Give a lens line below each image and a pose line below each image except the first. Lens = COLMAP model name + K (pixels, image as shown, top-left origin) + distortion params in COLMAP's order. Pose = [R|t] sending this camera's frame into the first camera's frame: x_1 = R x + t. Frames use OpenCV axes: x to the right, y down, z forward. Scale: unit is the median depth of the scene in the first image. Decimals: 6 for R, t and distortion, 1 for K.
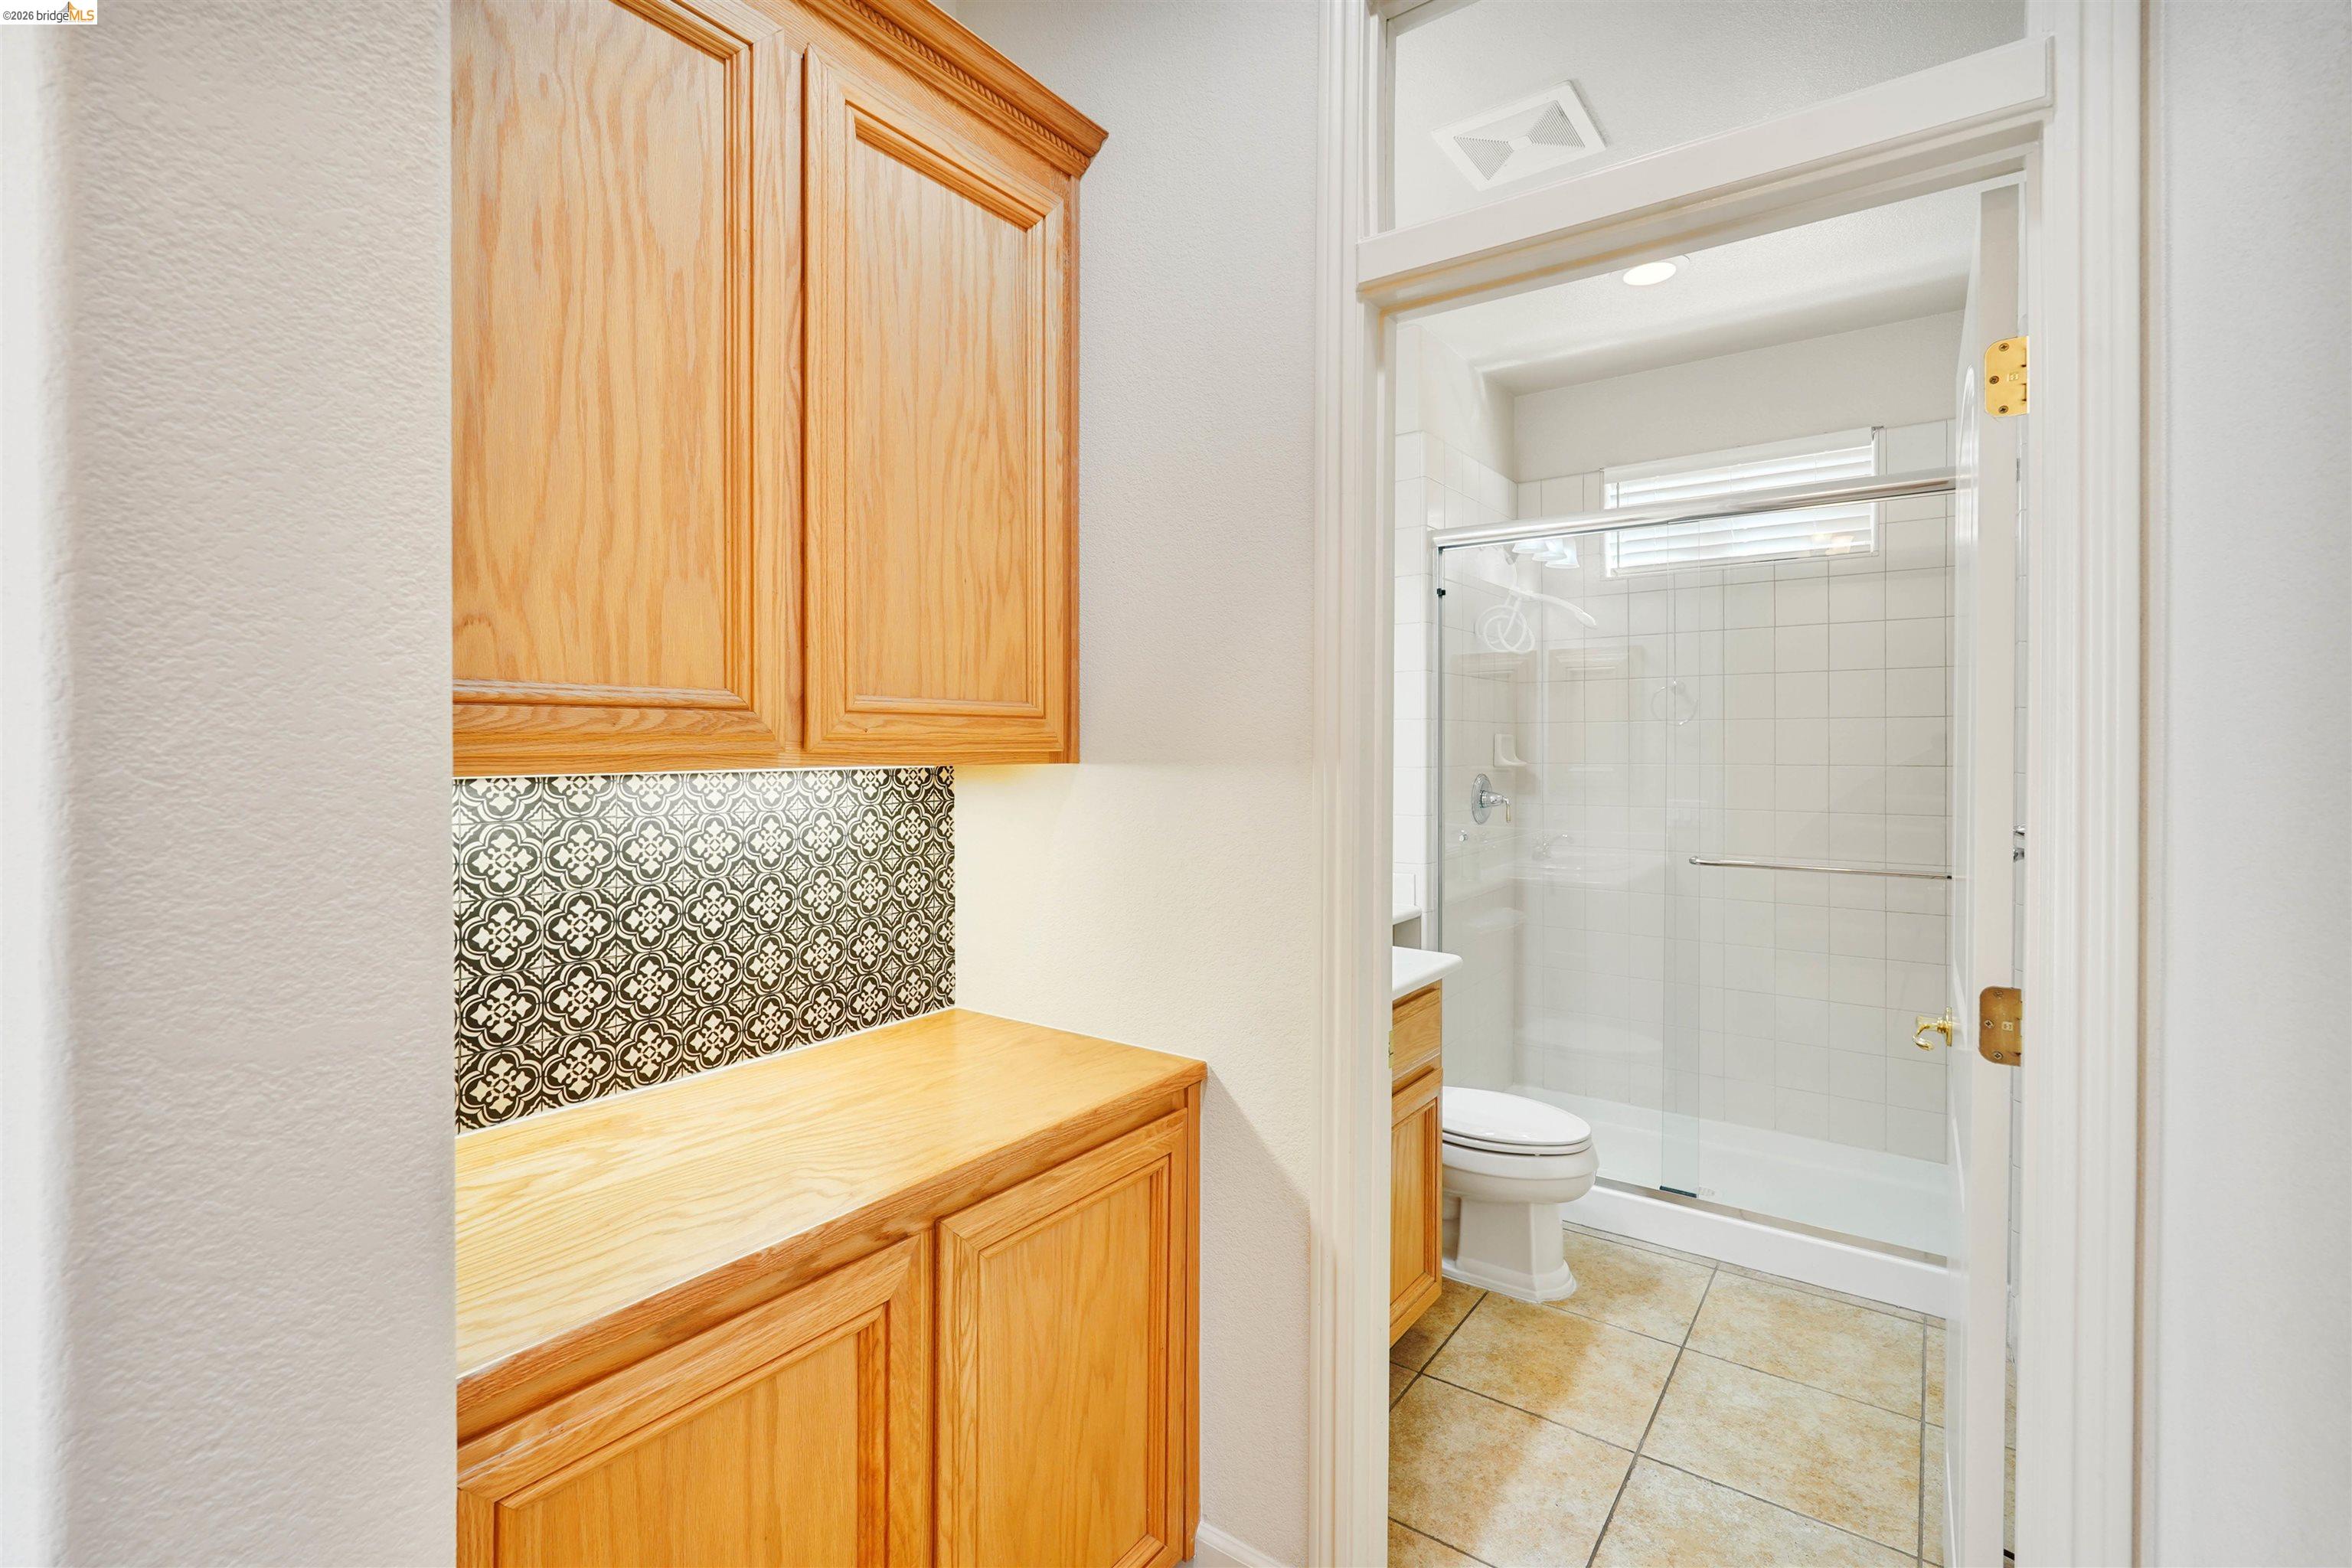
lens RADIAL K [[1045.9, 0, 1182.8], [0, 1045.9, 772.8], [0, 0, 1]] dist [-0.015122, 0.007602]
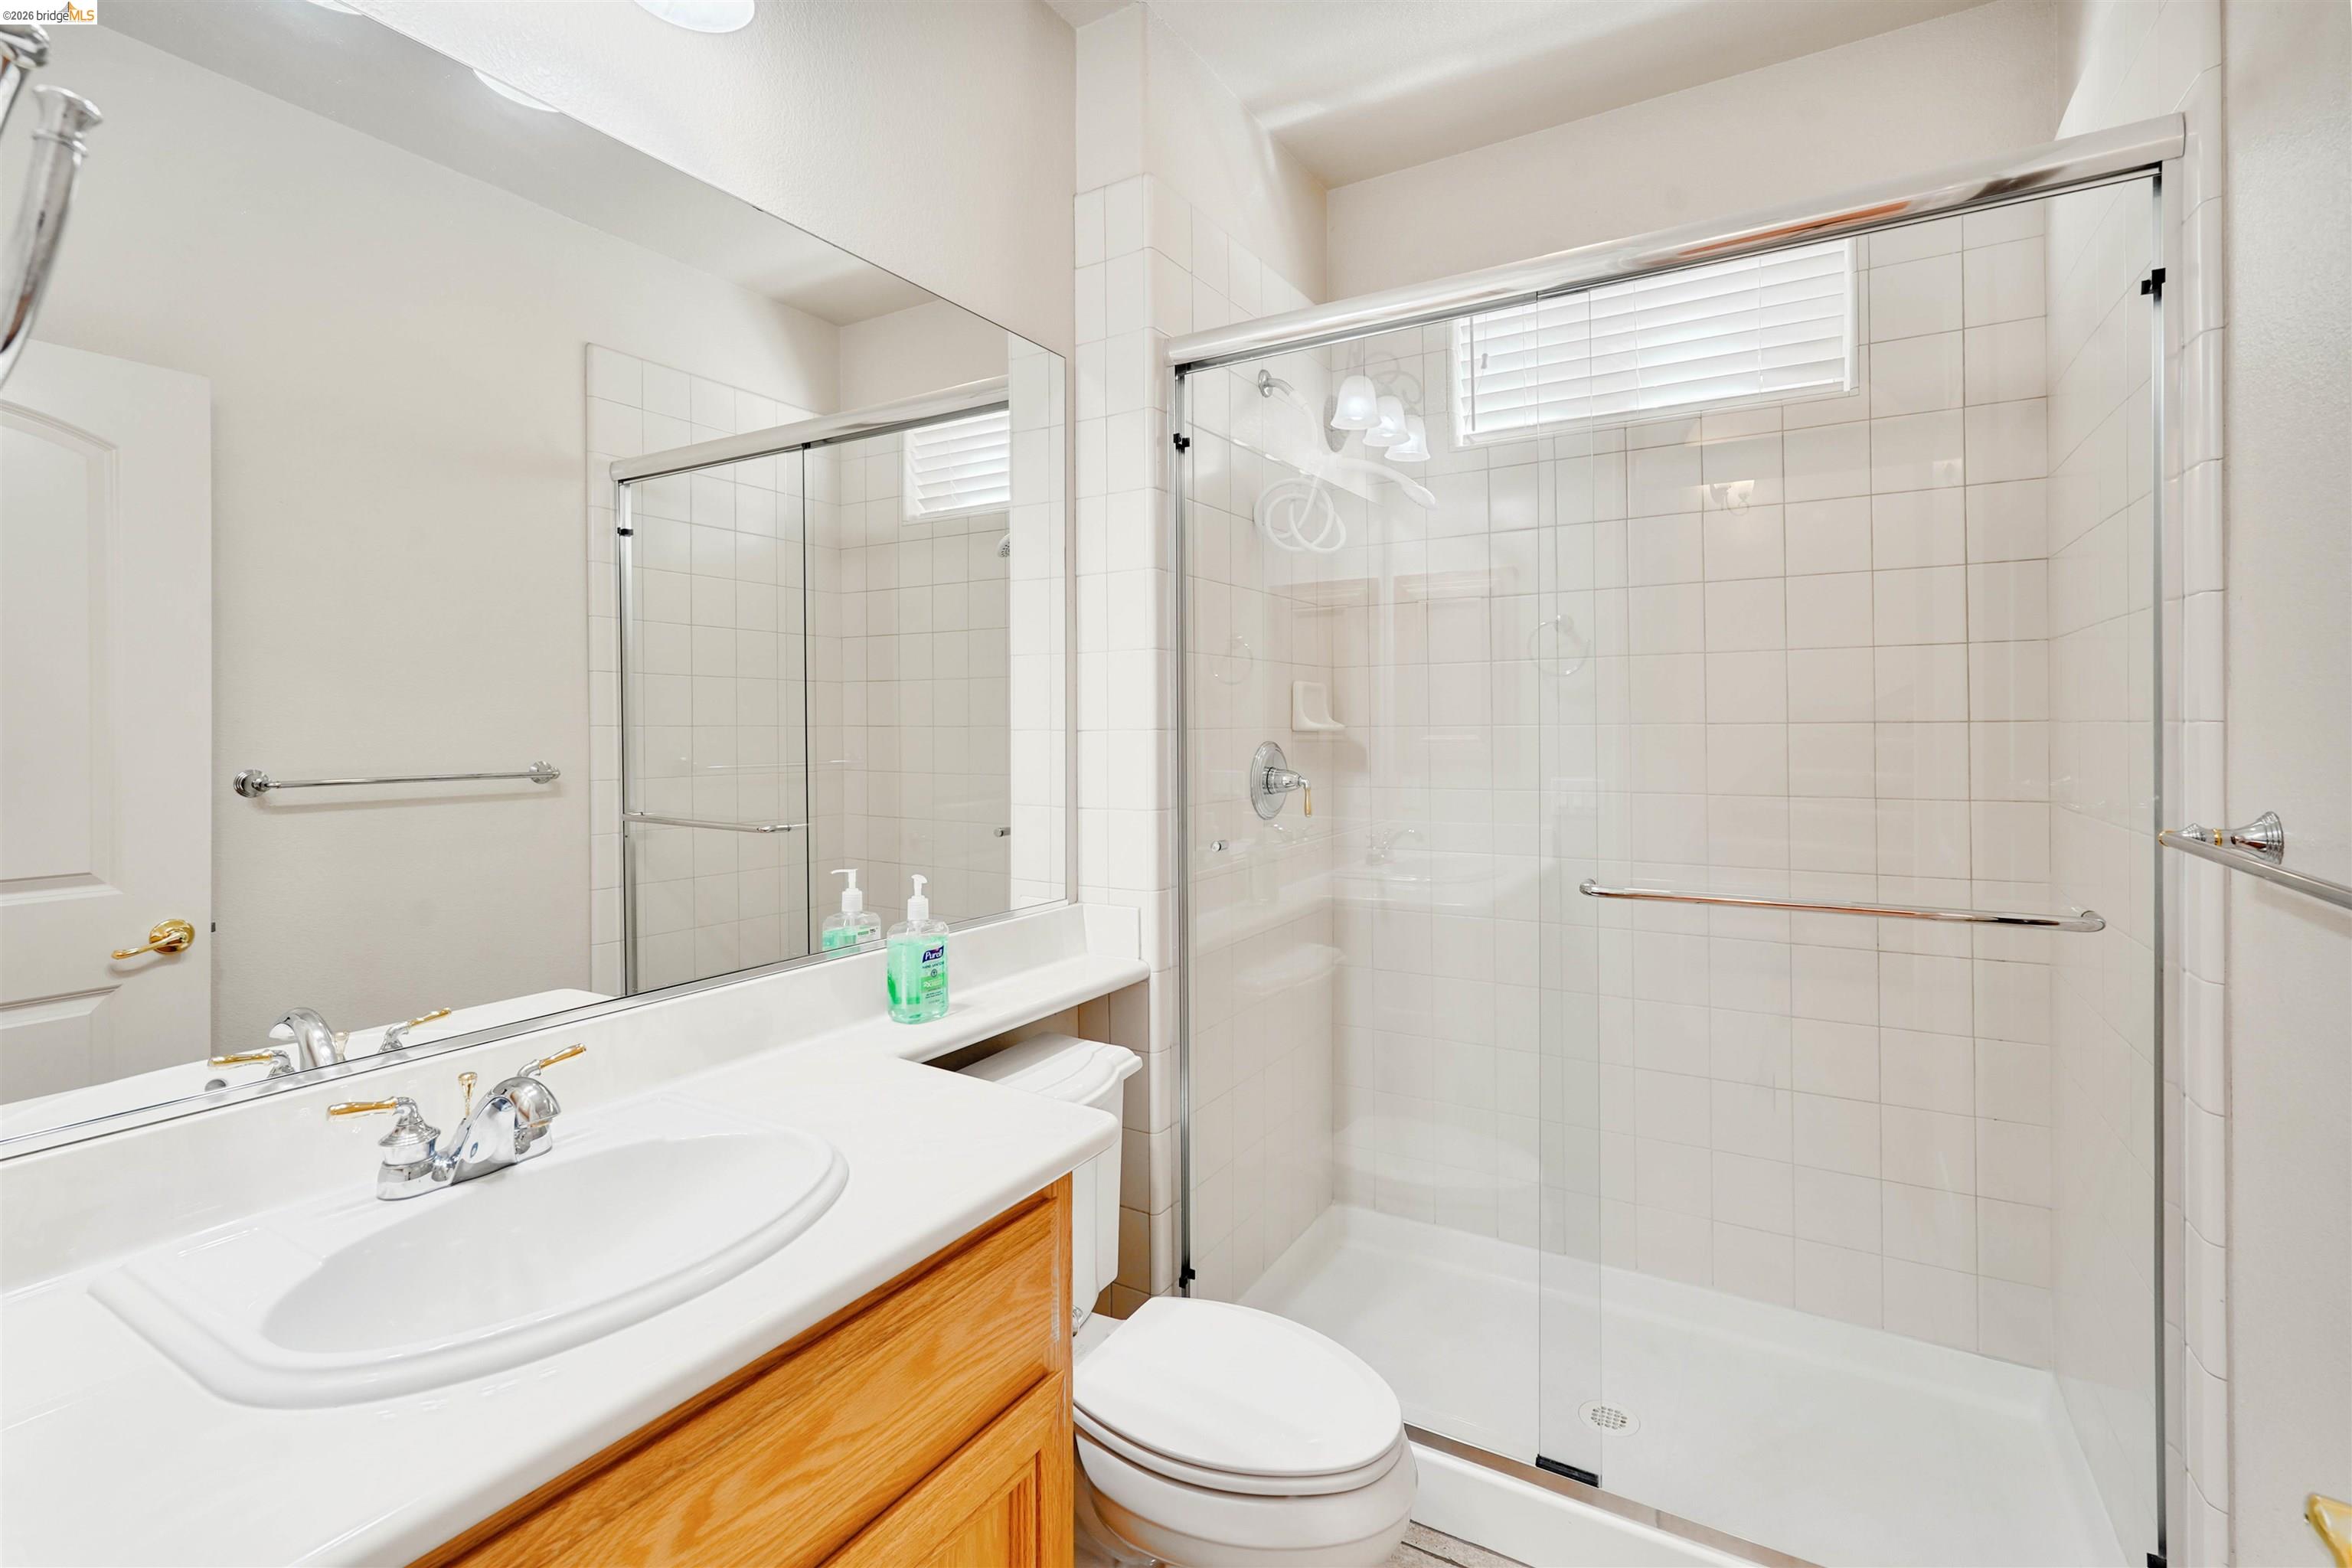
lens RADIAL K [[1045.9, 0, 1189.8], [0, 1045.9, 734.6], [0, 0, 1]] dist [-0.015122, 0.007602]
pose [[0.995676, -0.004896, 0.092767, 0.298314], [0.006433, 0.999847, -0.016281, 0.012031], [-0.092673, 0.016807, 0.995555, 0.607846]]
